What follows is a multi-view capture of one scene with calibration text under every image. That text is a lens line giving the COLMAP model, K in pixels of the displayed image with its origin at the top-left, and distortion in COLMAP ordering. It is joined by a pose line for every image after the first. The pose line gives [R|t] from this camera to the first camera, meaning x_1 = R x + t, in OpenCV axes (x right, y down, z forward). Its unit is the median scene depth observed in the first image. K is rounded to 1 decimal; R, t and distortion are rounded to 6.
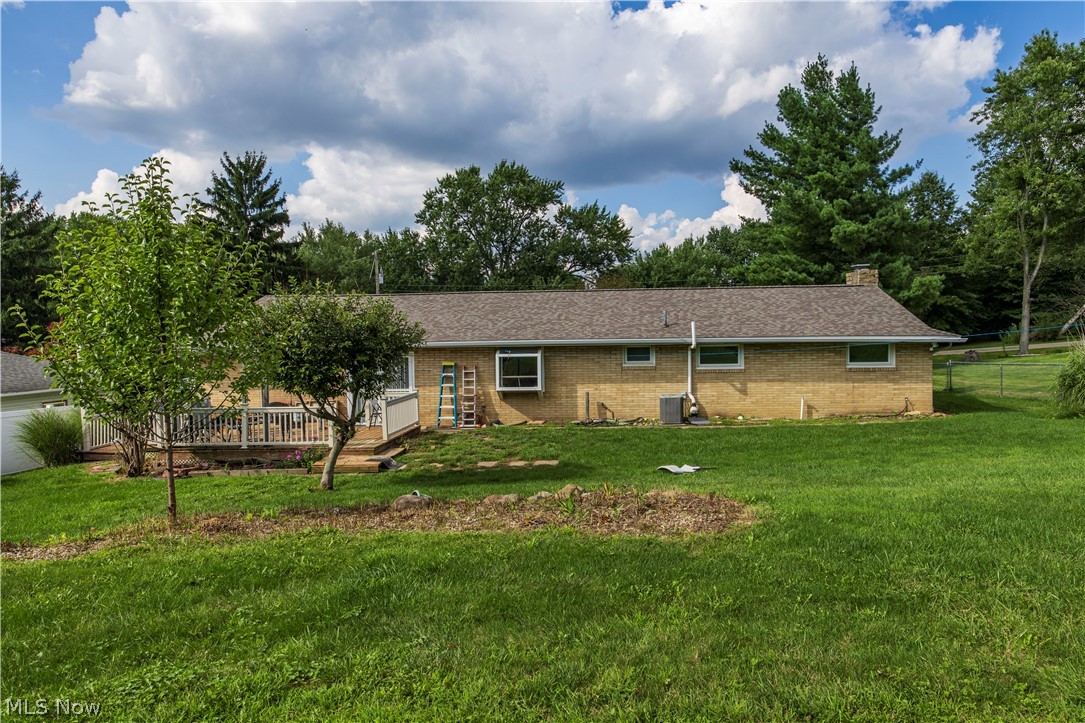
lens RADIAL K [[691.1, 0, 545.2], [0, 691.1, 361.0], [0, 0, 1]] dist [0.005475, 0.001248]
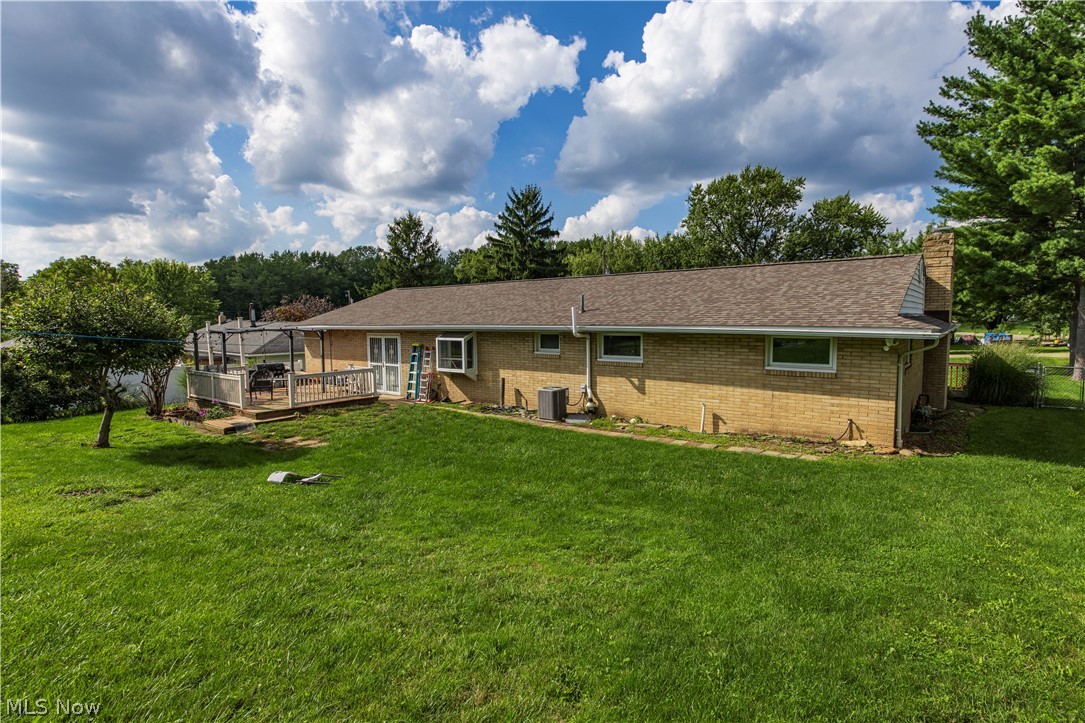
lens RADIAL K [[516.7, 0, 540.9], [0, 516.7, 361.4], [0, 0, 1]] dist [0.003887, -0.000091]
pose [[0.849222, 0.052340, -0.525436, 0.499505], [-0.027960, 0.998136, 0.054238, -0.020829], [0.527296, -0.031369, 0.849103, 0.392007]]
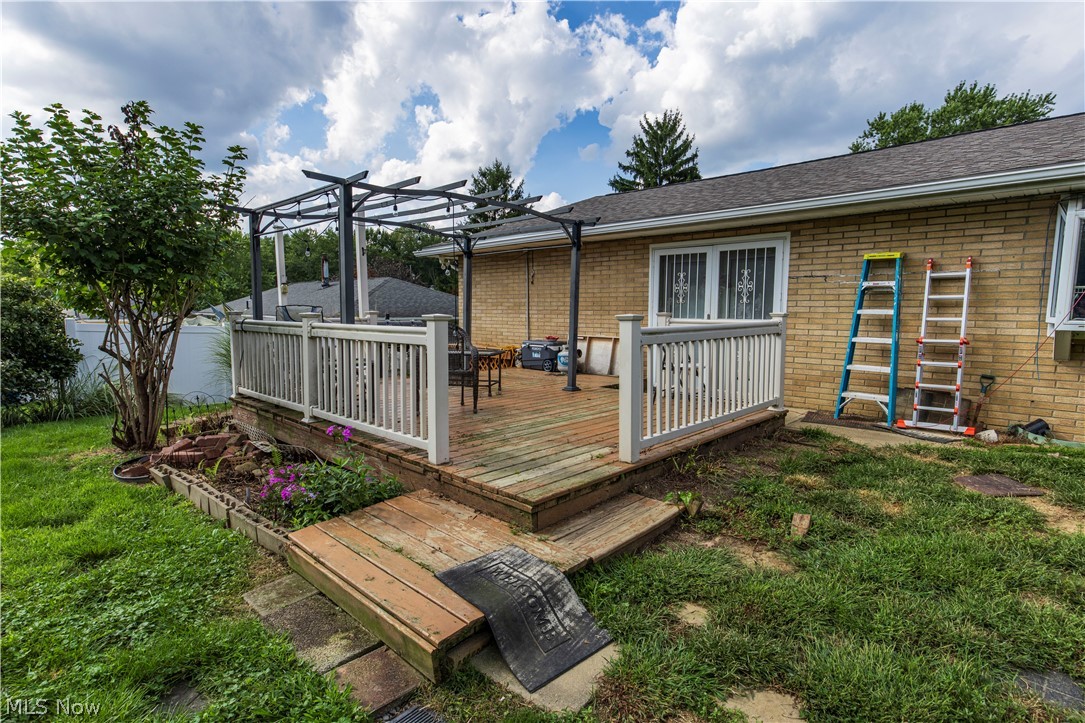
lens RADIAL K [[555.2, 0, 548.2], [0, 555.2, 363.0], [0, 0, 1]] dist [-0.000348, 0.000594]
pose [[0.794210, 0.084613, -0.601723, -0.100342], [-0.042615, 0.995575, 0.083749, 0.046357], [0.606147, -0.040871, 0.794302, 0.663165]]
